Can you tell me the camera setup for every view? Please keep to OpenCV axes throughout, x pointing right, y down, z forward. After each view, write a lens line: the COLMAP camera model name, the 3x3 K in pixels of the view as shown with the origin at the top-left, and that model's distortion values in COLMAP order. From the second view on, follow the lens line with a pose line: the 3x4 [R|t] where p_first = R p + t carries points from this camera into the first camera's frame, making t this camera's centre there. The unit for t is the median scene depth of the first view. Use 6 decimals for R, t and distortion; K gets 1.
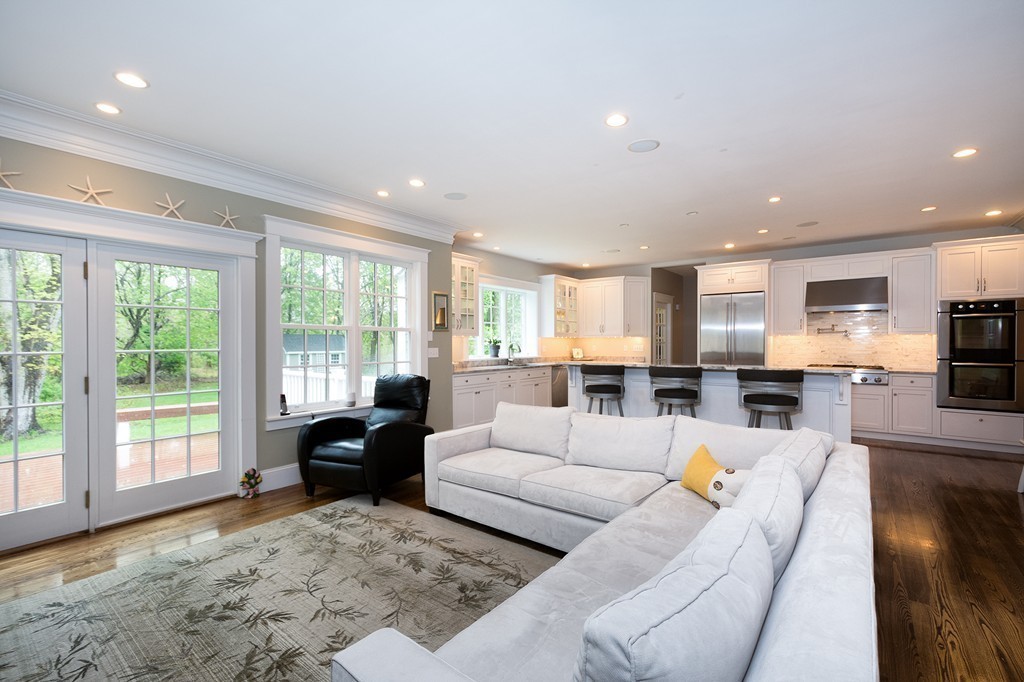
lens RADIAL K [[473.5, 0, 521.6], [0, 473.5, 341.9], [0, 0, 1]] dist [0.004996, -0.000015]
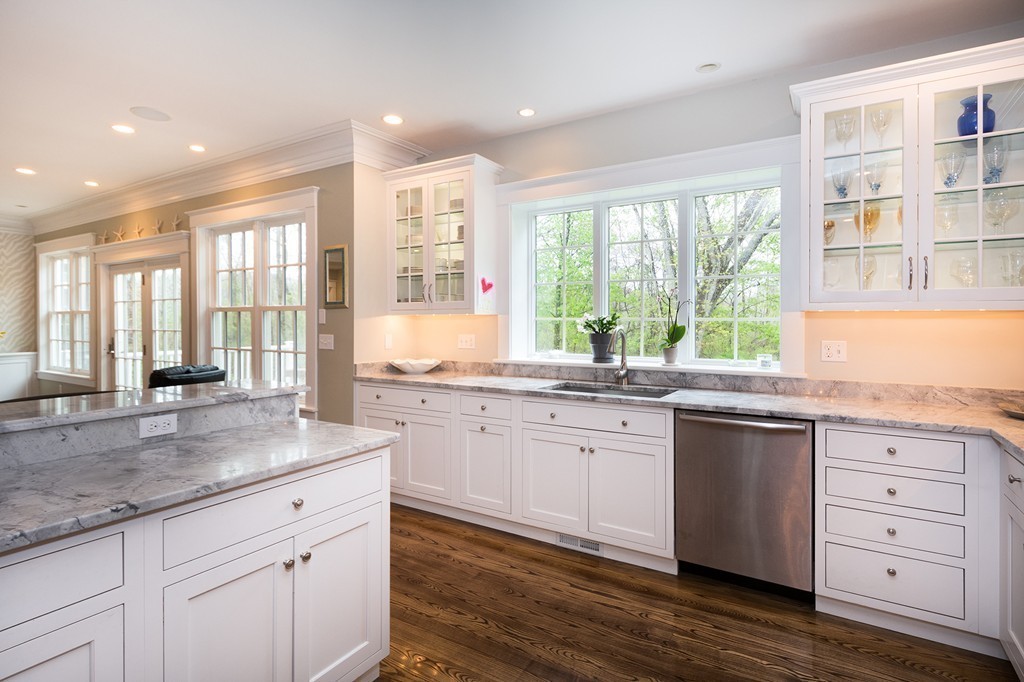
lens RADIAL K [[493.5, 0, 523.7], [0, 493.5, 321.5], [0, 0, 1]] dist [0.003818, -0.006416]
pose [[0.088731, 0.005356, -0.996041, 0.483683], [0.003321, 0.999978, 0.005674, -0.007760], [0.996050, -0.003811, 0.088711, 1.143438]]
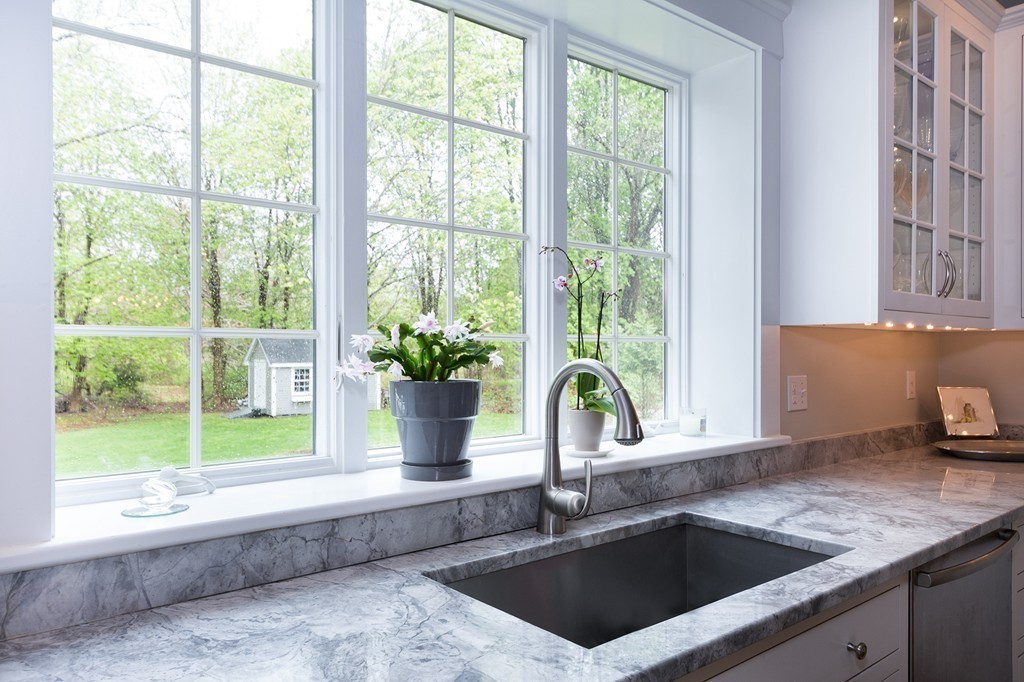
lens RADIAL K [[716.7, 0, 519.4], [0, 716.7, 343.1], [0, 0, 1]] dist [0.005753, -0.007121]
pose [[0.971004, 0.001633, -0.239057, 0.015557], [-0.002769, 0.999986, -0.004415, -0.002808], [0.239046, 0.004949, 0.970996, 1.044756]]
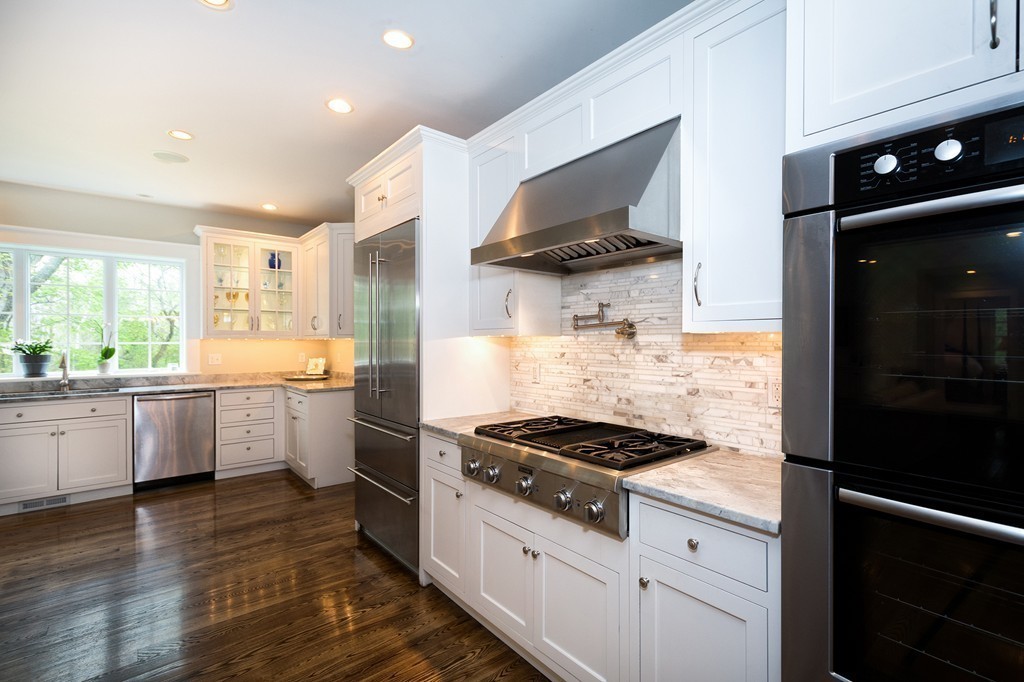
lens RADIAL K [[473.5, 0, 519.1], [0, 473.5, 341.1], [0, 0, 1]] dist [0.004996, -0.000015]
pose [[0.973577, -0.000662, -0.228357, 0.787228], [0.001549, 0.999992, 0.003705, -0.012435], [0.228353, -0.003961, 0.973570, 0.760627]]
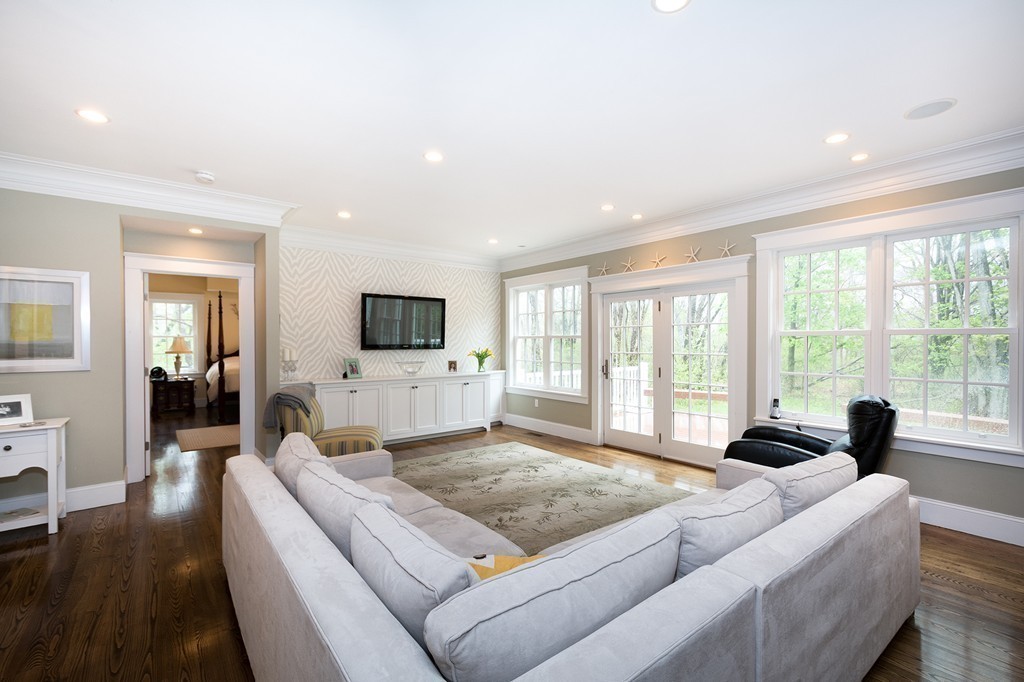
lens RADIAL K [[449.6, 0, 526.3], [0, 449.6, 347.6], [0, 0, 1]] dist [0.020579, -0.002032]
pose [[-0.252613, 0.010910, -0.967506, 0.431717], [0.002675, 0.999940, 0.010577, -0.010511], [0.967564, 0.000084, -0.252627, 0.510991]]
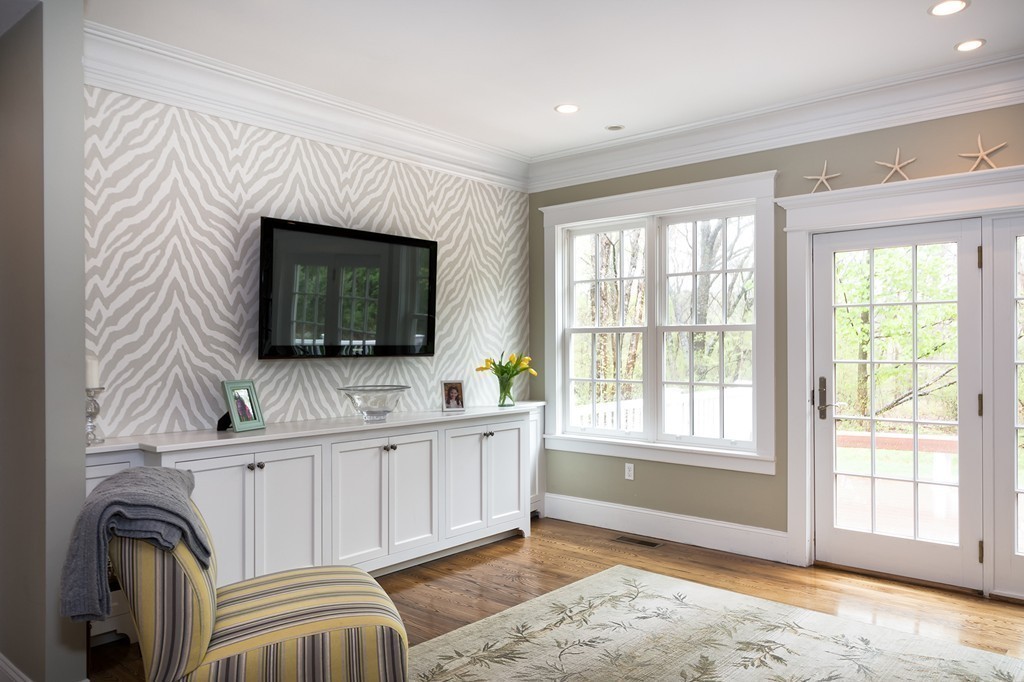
lens RADIAL K [[716.7, 0, 511.6], [0, 716.7, 356.8], [0, 0, 1]] dist [0.005753, -0.007121]
pose [[-0.085175, 0.012484, -0.996288, 0.181397], [0.006242, 0.999909, 0.011995, -0.004268], [0.996346, -0.005197, -0.085245, 0.191729]]
